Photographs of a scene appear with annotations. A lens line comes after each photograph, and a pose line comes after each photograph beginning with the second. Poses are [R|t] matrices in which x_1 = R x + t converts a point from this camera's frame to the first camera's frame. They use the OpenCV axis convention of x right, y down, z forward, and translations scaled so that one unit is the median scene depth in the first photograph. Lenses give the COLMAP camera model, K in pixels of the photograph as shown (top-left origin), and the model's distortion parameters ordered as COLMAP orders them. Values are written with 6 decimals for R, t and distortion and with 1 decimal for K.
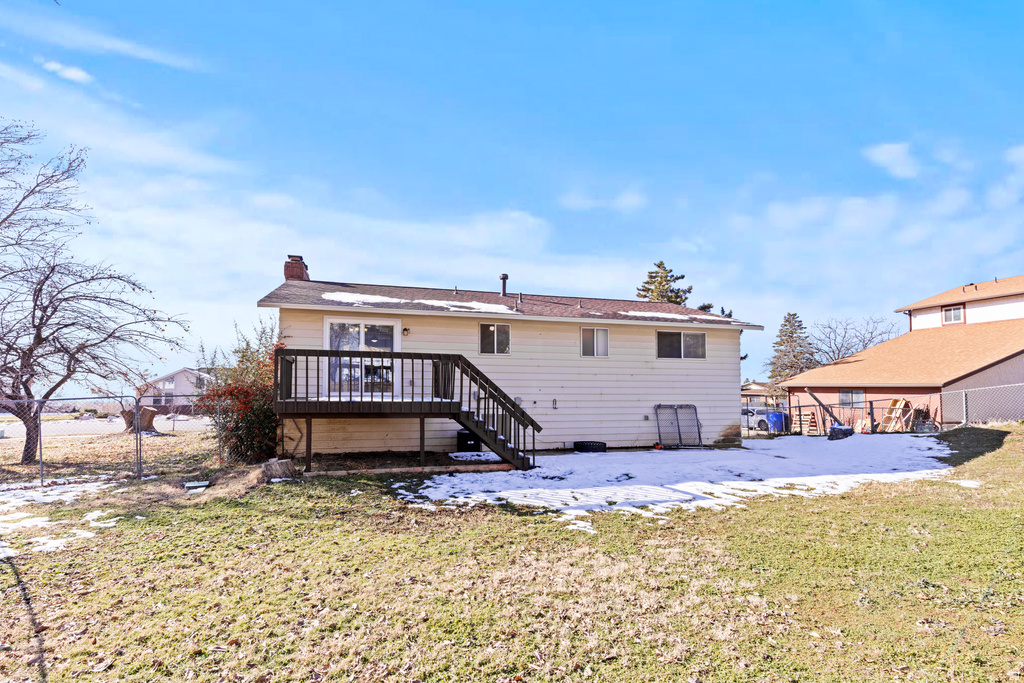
lens RADIAL K [[481.3, 0, 559.3], [0, 481.3, 365.1], [0, 0, 1]] dist [0.002406, 0.000164]
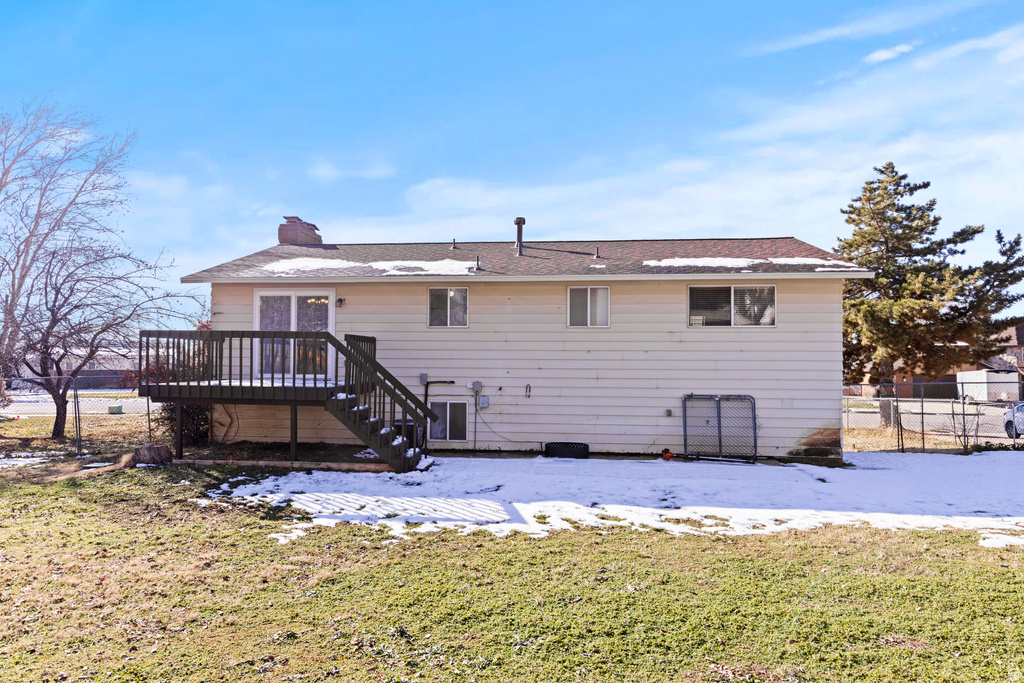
lens RADIAL K [[678.4, 0, 512.0], [0, 678.4, 341.5], [0, 0, 1]] dist [-0.020386, -0.000457]
pose [[0.926788, -0.009955, -0.375454, 0.351909], [0.015841, 0.999795, 0.012592, -0.009981], [0.375252, -0.017618, 0.926755, 0.009704]]
